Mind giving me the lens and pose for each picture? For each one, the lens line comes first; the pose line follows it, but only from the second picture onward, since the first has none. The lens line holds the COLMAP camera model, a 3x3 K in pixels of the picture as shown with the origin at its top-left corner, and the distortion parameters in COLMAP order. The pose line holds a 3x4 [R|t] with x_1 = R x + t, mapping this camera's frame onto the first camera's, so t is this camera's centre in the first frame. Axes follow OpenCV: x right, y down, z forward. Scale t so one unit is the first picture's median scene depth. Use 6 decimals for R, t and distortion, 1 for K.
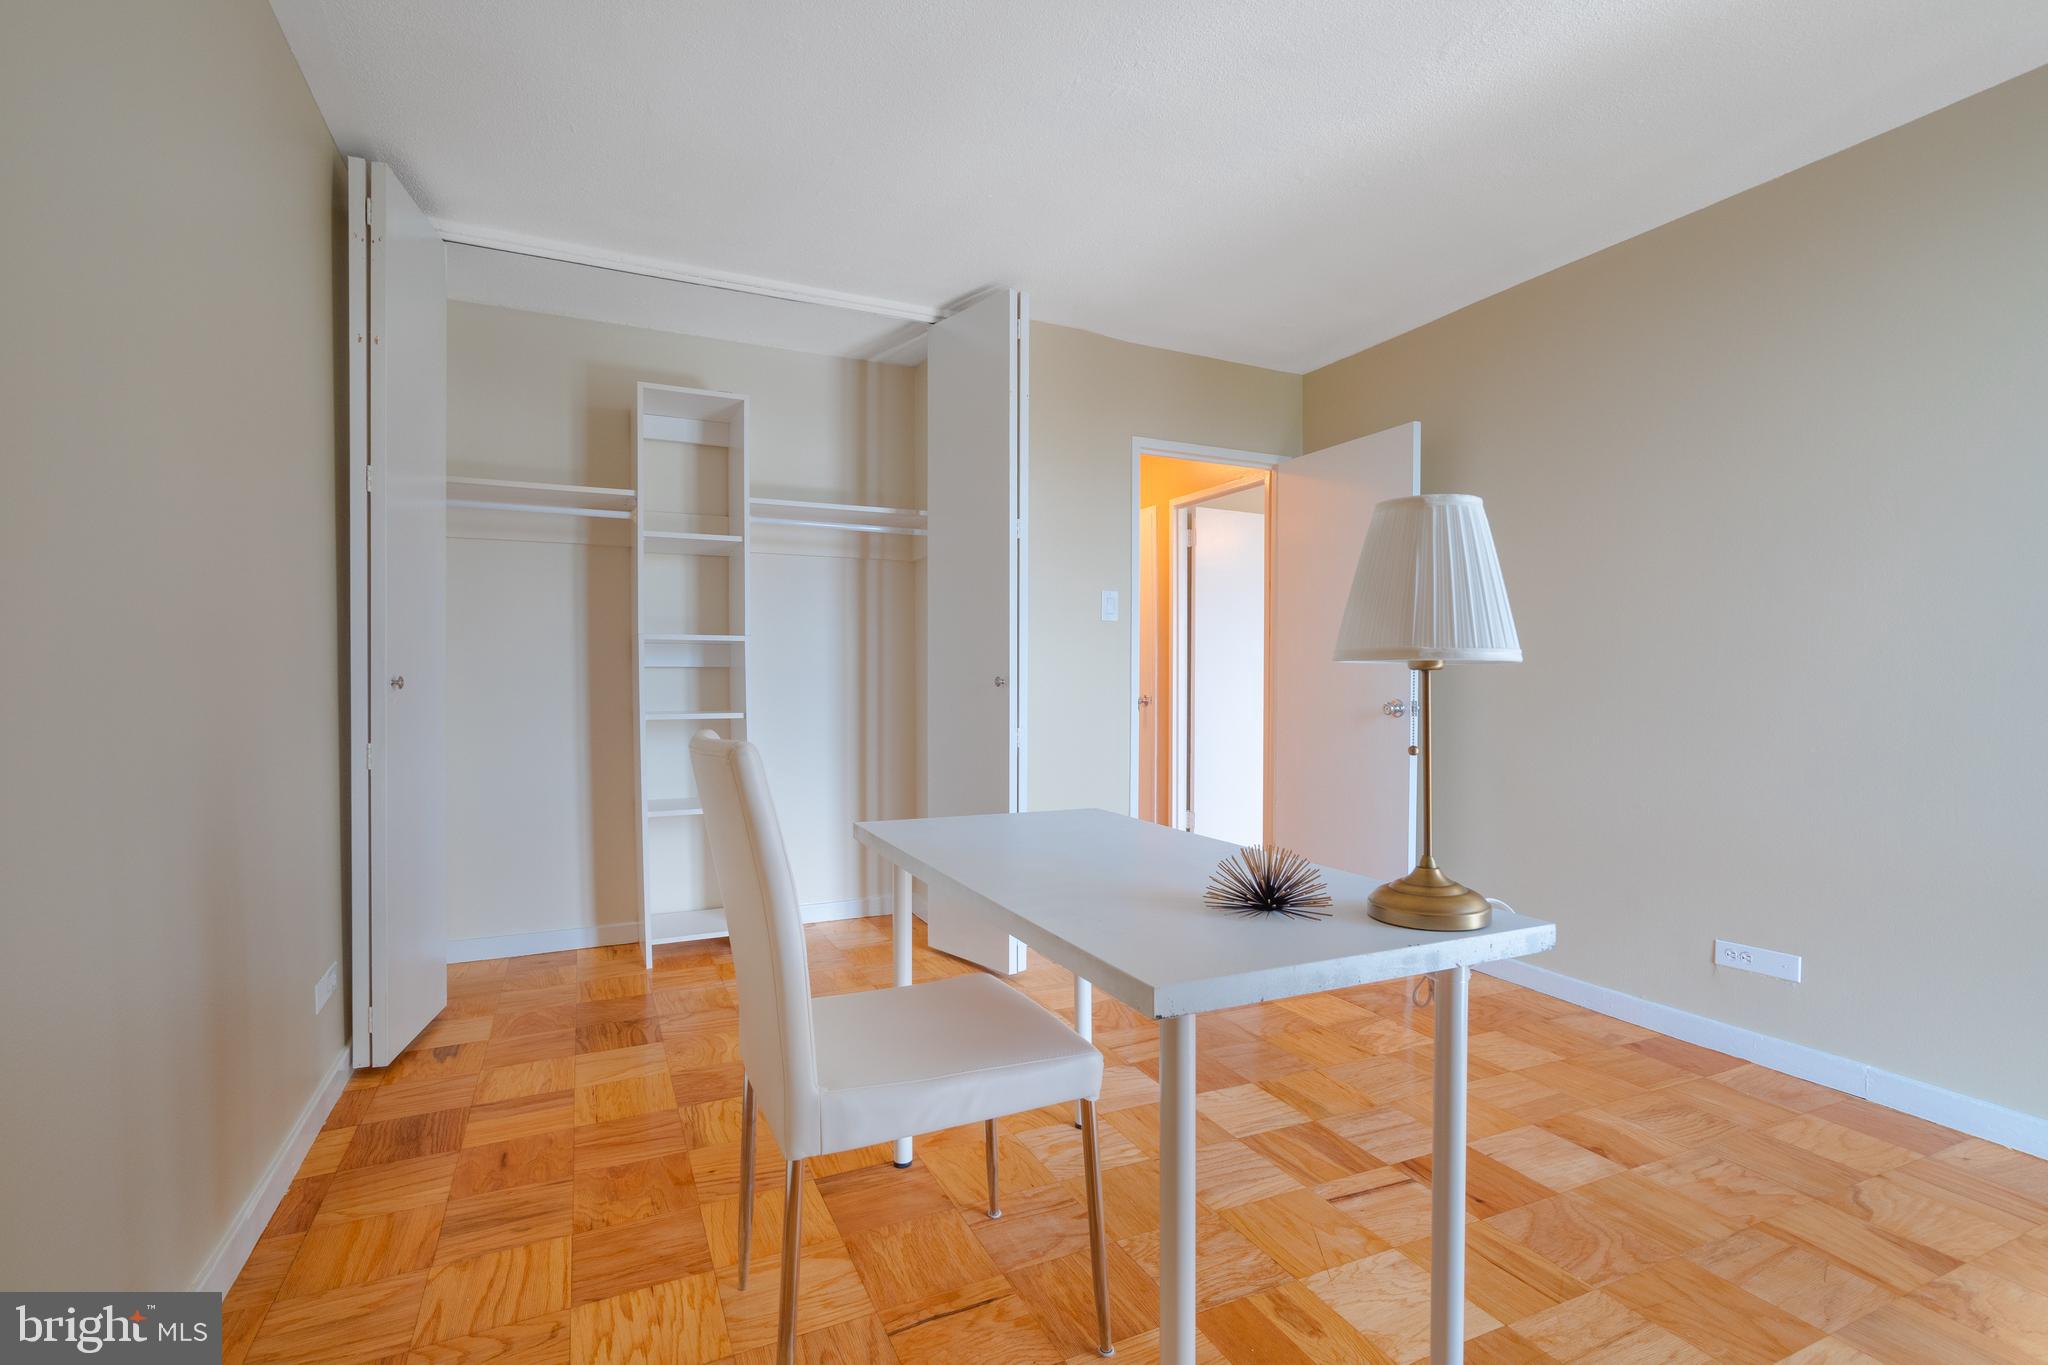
lens RADIAL K [[940.3, 0, 1013.2], [0, 940.3, 694.1], [0, 0, 1]] dist [-0.010979, 0.006683]
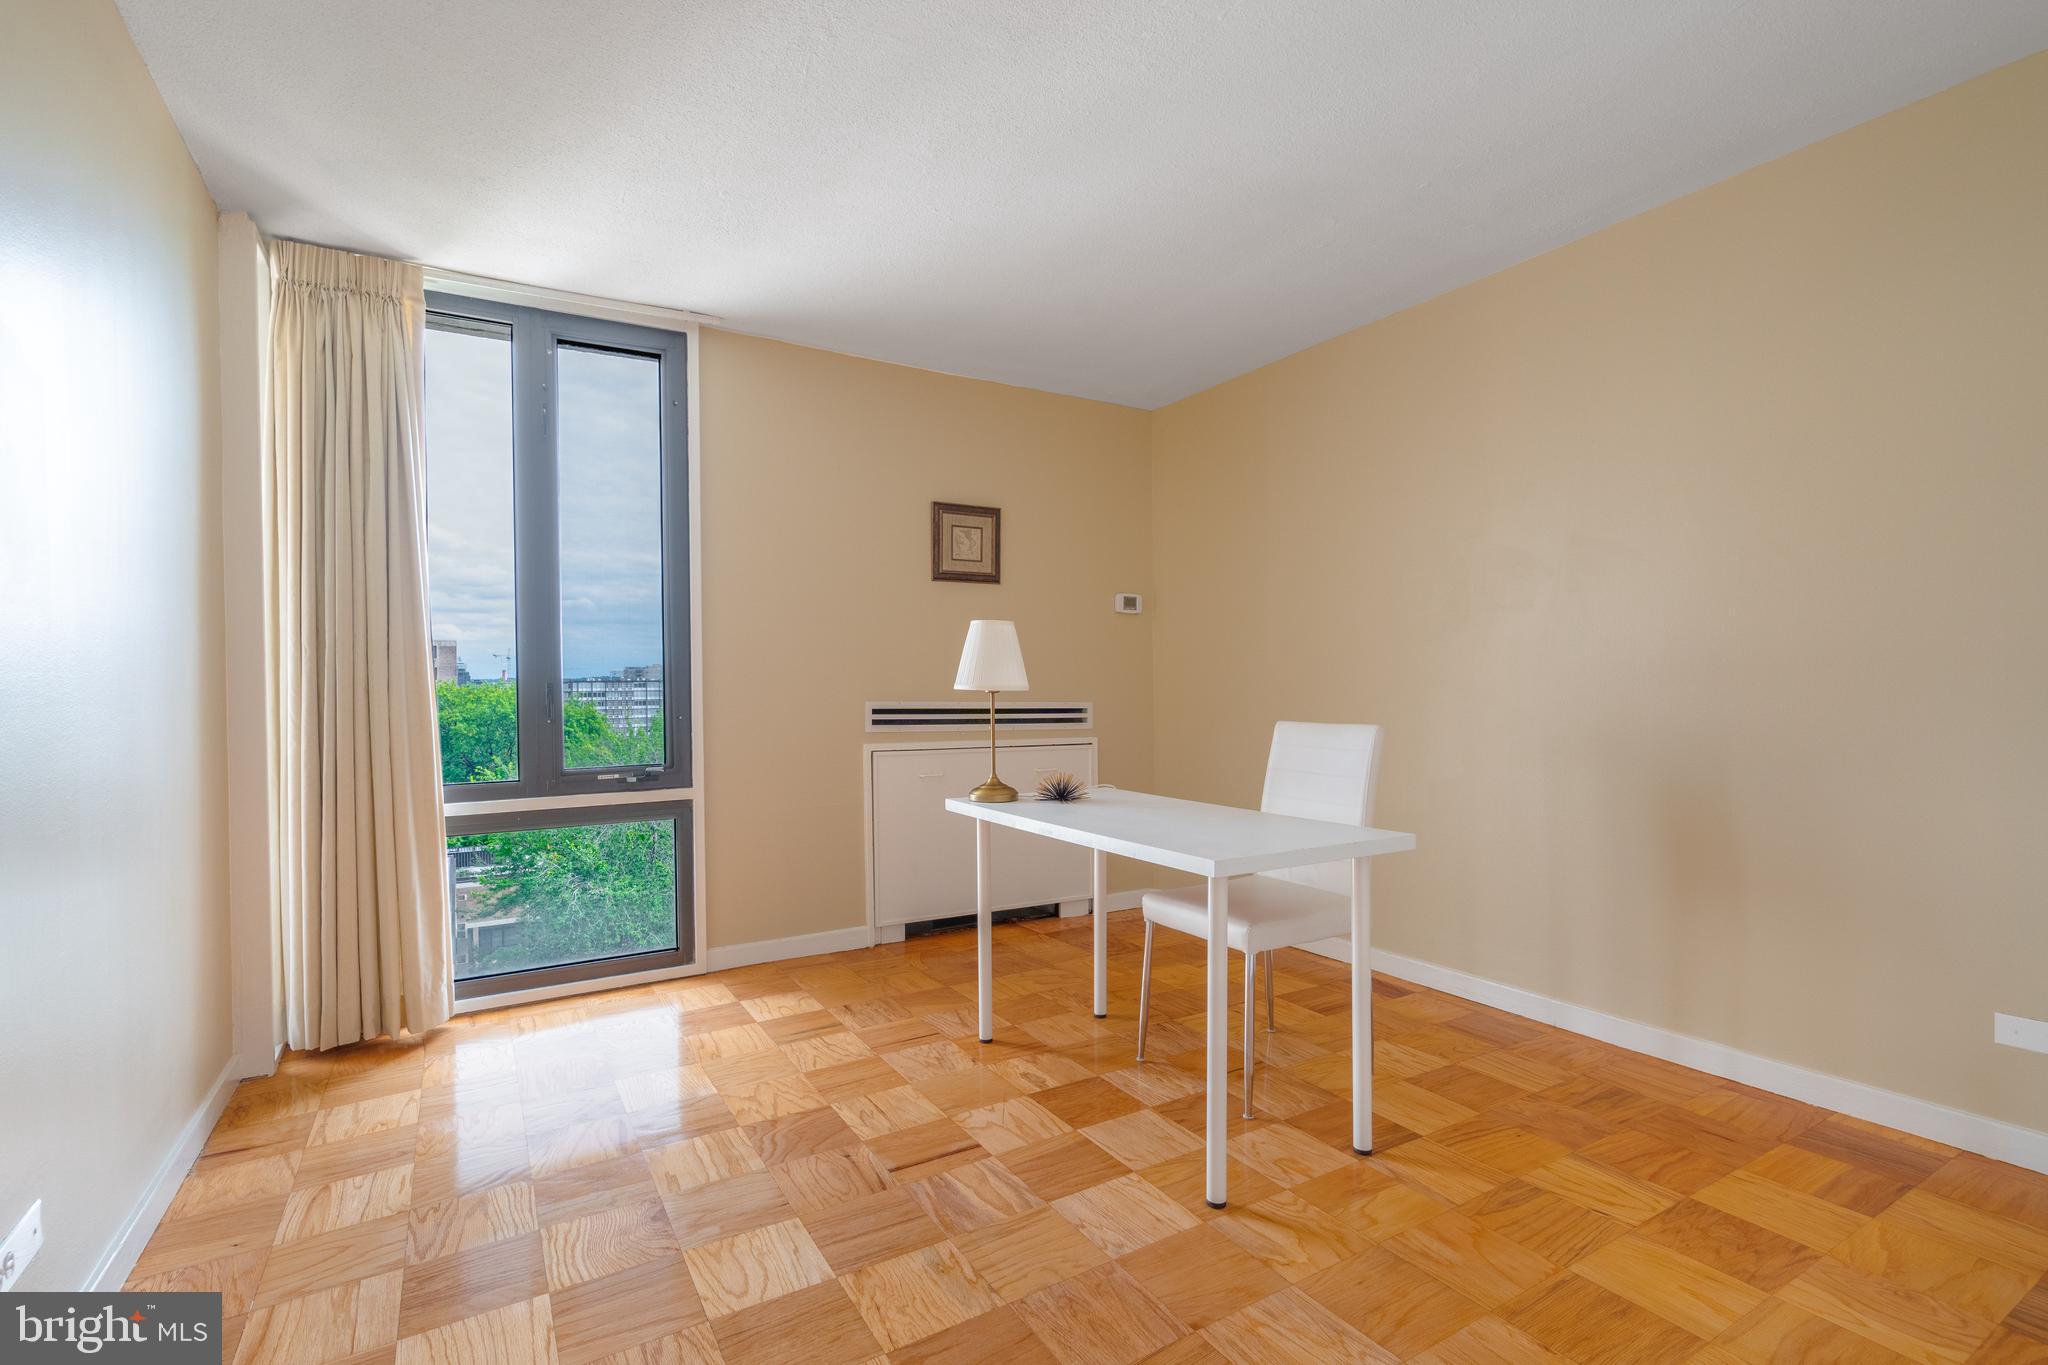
lens RADIAL K [[940.3, 0, 1013.2], [0, 940.3, 694.1], [0, 0, 1]] dist [-0.010979, 0.006683]
pose [[-0.994572, 0.007142, -0.103805, 0.370414], [0.005032, 0.999776, 0.020579, -0.039948], [0.103928, 0.019945, -0.994385, 1.939827]]
